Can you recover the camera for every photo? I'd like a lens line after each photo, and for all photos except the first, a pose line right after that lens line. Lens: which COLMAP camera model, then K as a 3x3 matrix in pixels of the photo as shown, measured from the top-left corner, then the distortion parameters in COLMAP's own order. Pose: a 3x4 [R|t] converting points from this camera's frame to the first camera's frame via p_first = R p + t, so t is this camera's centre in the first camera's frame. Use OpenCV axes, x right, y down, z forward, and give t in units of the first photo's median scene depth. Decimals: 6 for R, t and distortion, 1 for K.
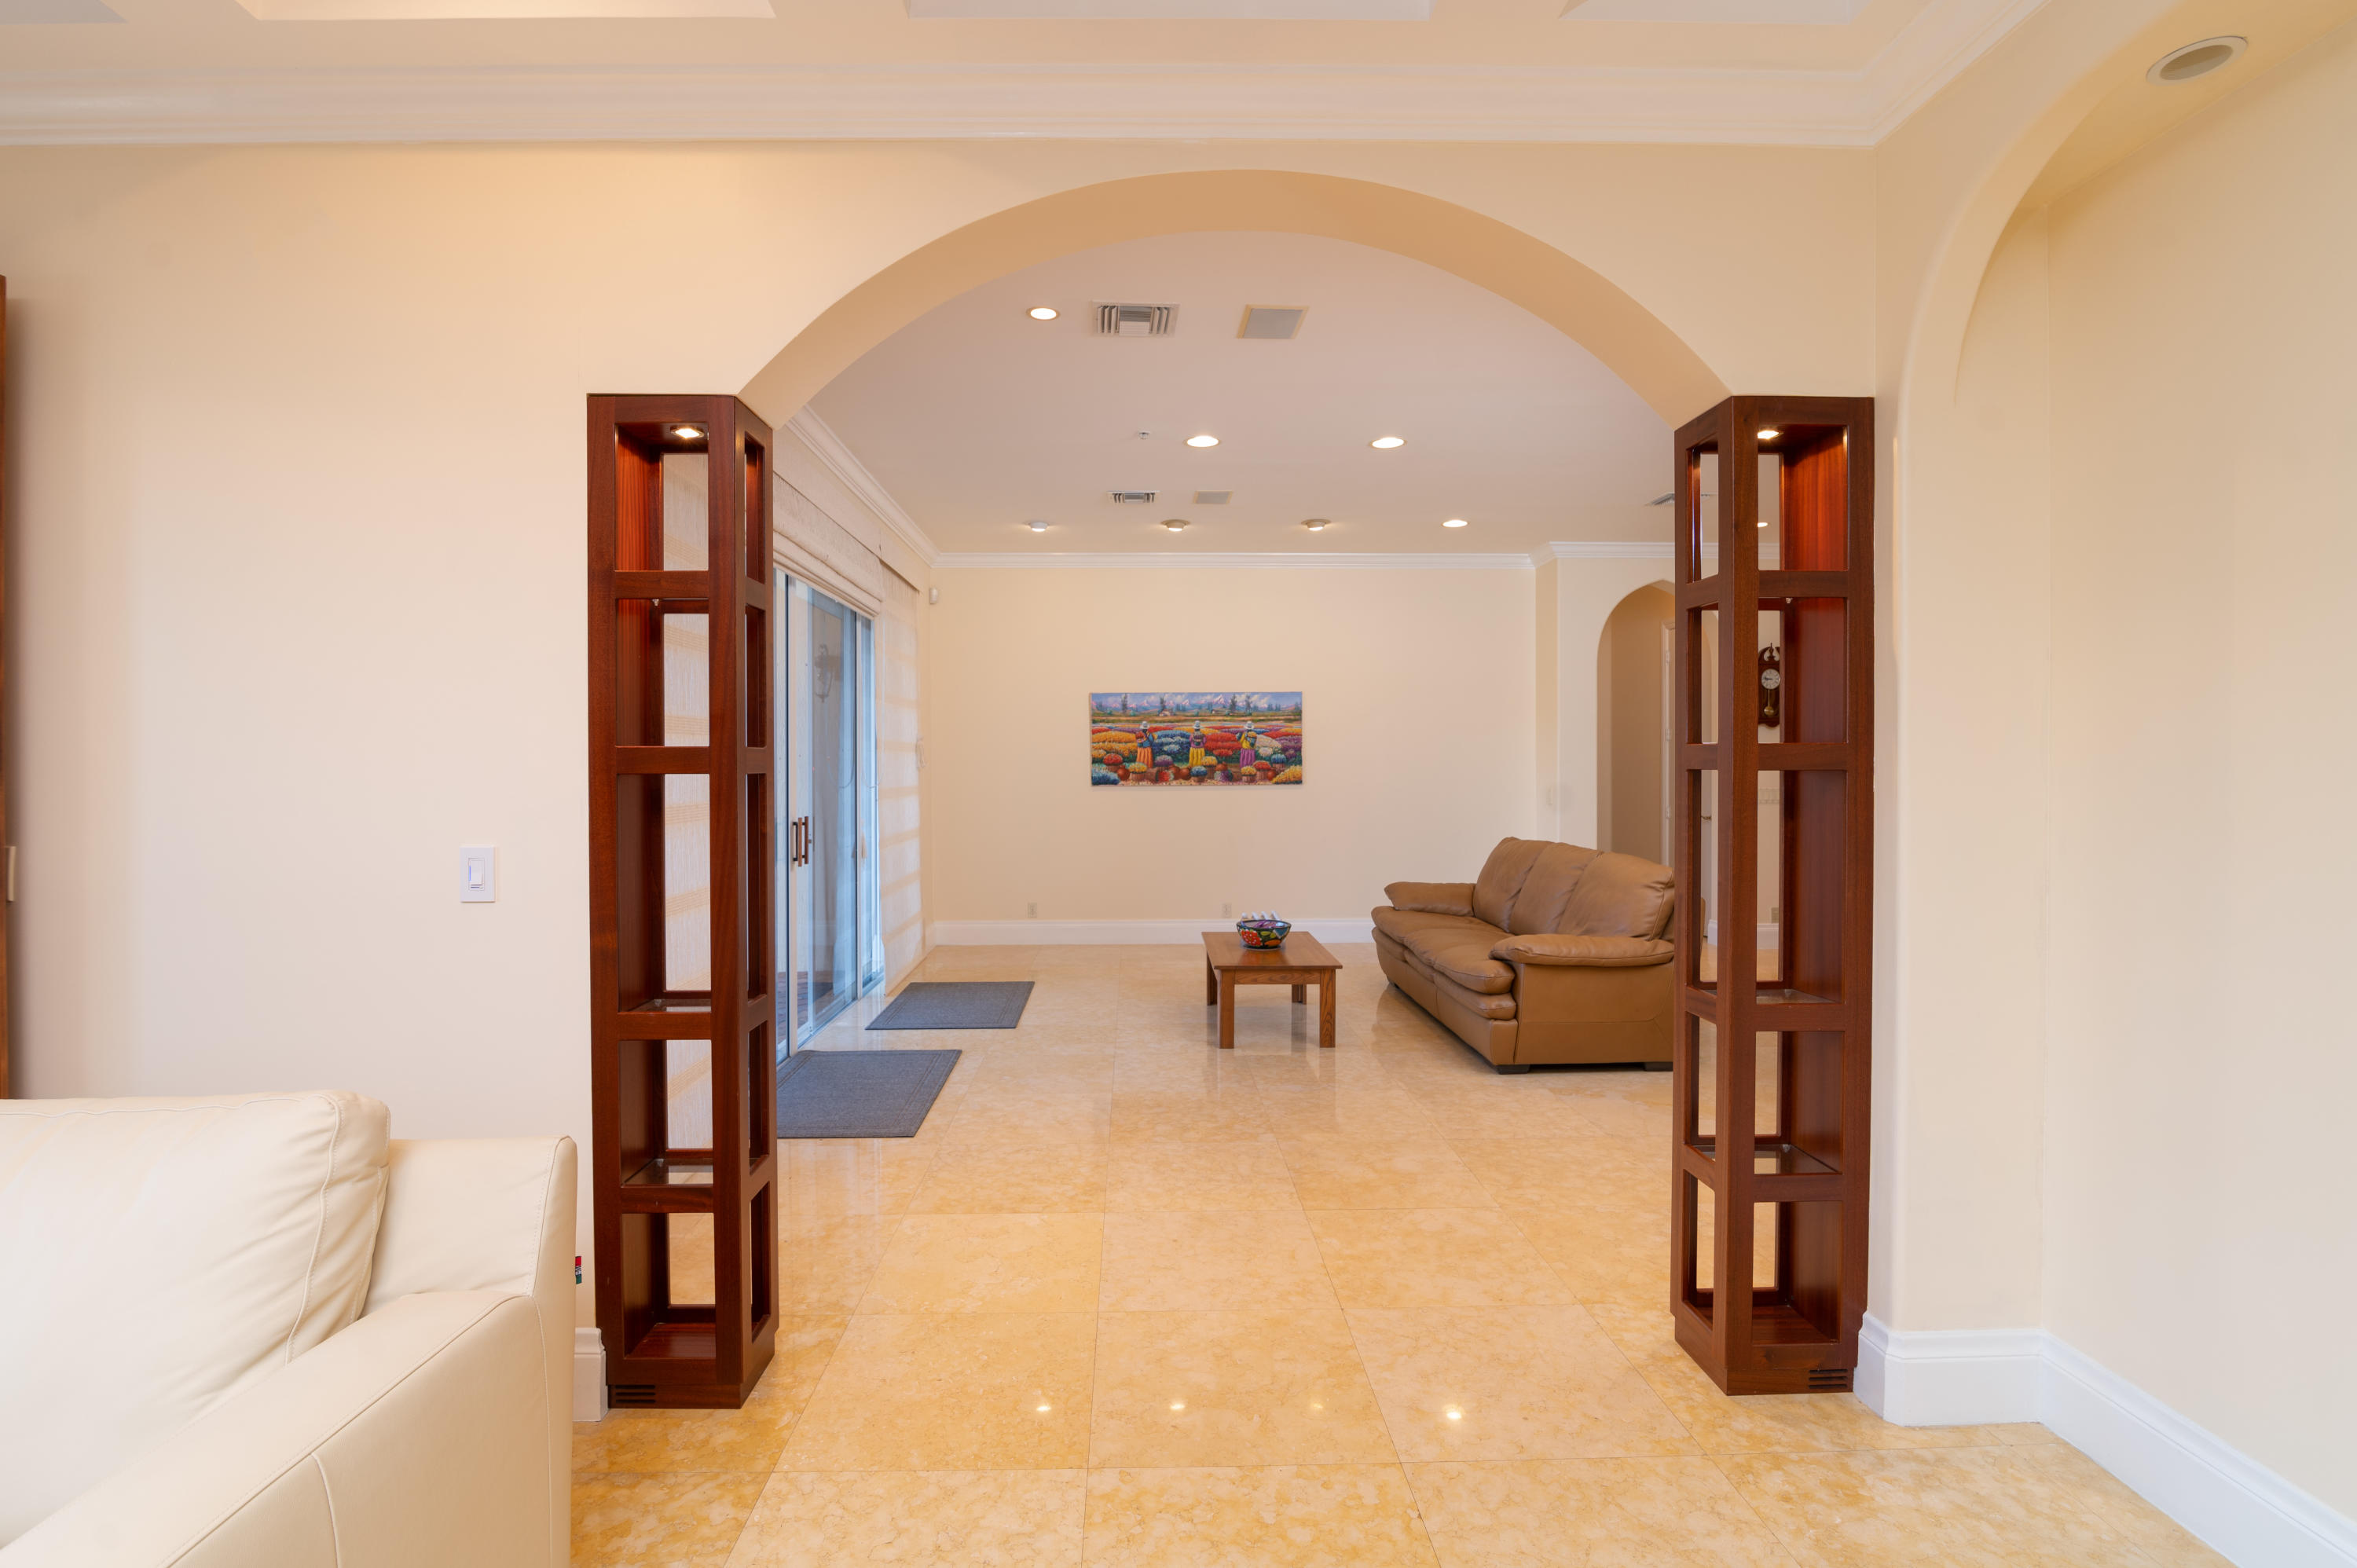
lens RADIAL K [[1097.1, 0, 1134.4], [0, 1097.1, 774.5], [0, 0, 1]] dist [-0.019573, -0.000184]
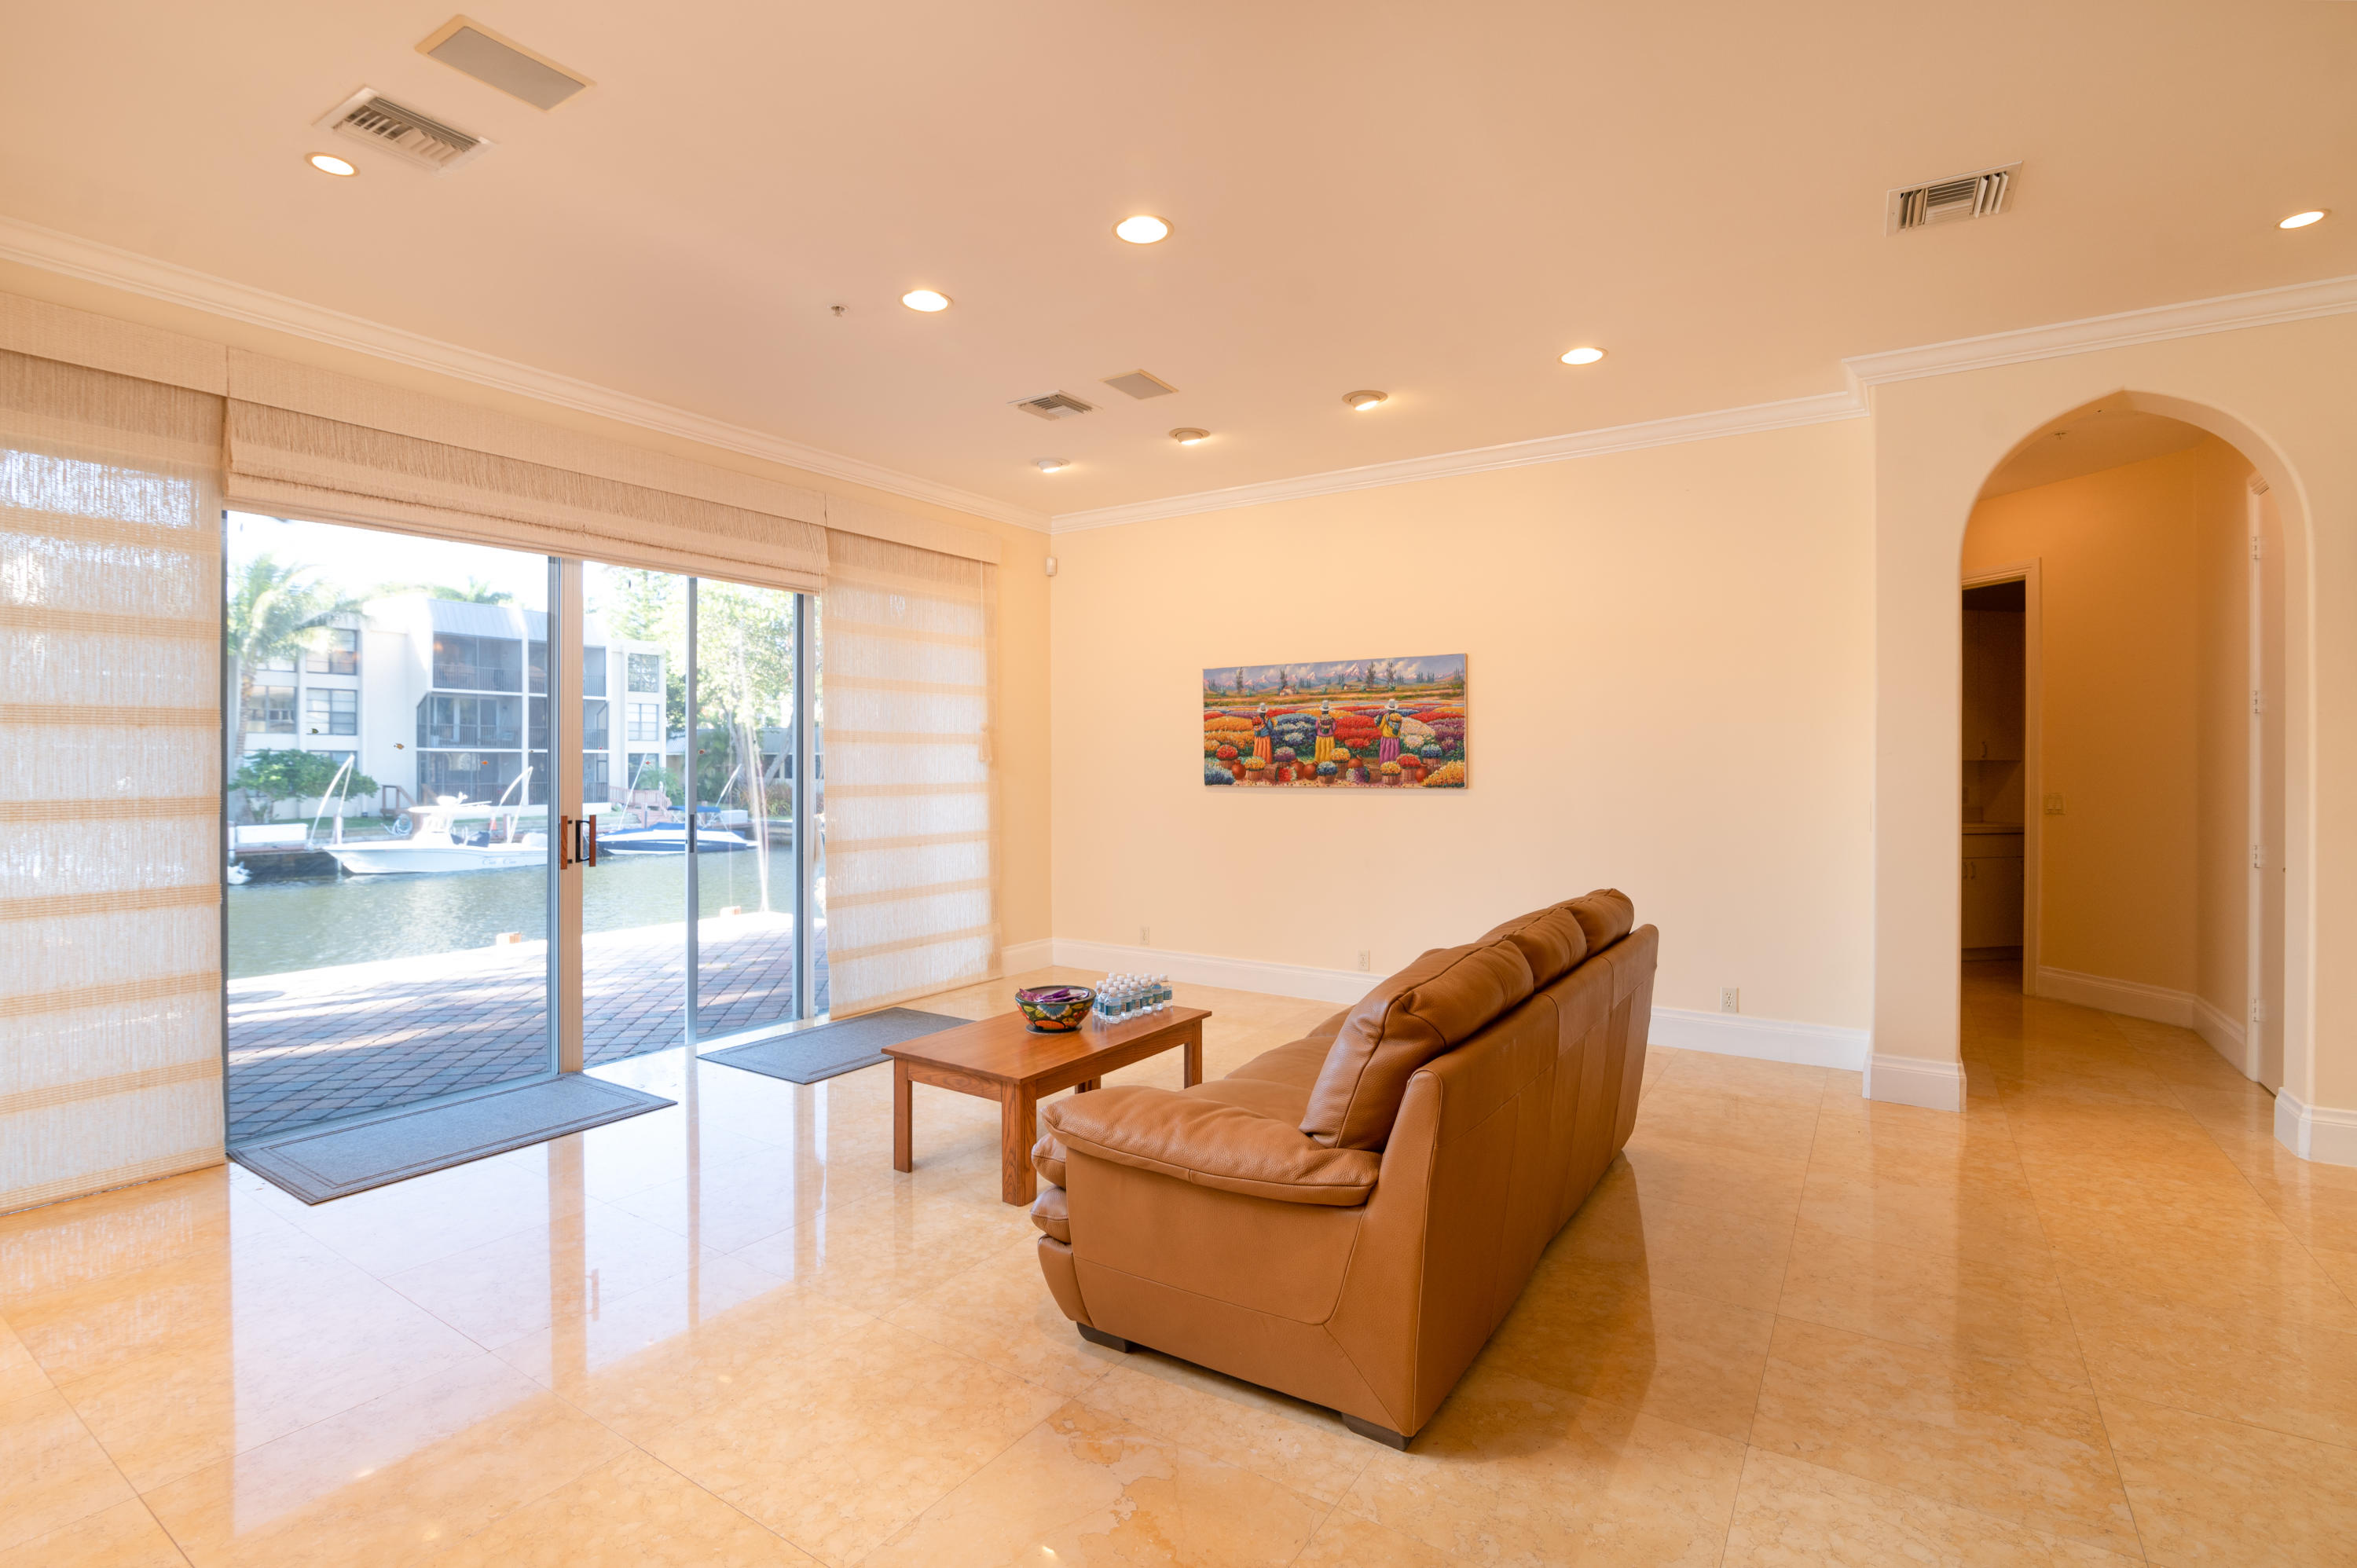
lens RADIAL K [[1086.4, 0, 1151.7], [0, 1086.4, 763.5], [0, 0, 1]] dist [-0.002153, -0.000362]
pose [[0.822070, 0.004278, -0.569370, 0.378311], [-0.007107, 0.999971, -0.002748, -0.003357], [0.569342, 0.006305, 0.822076, 0.331196]]
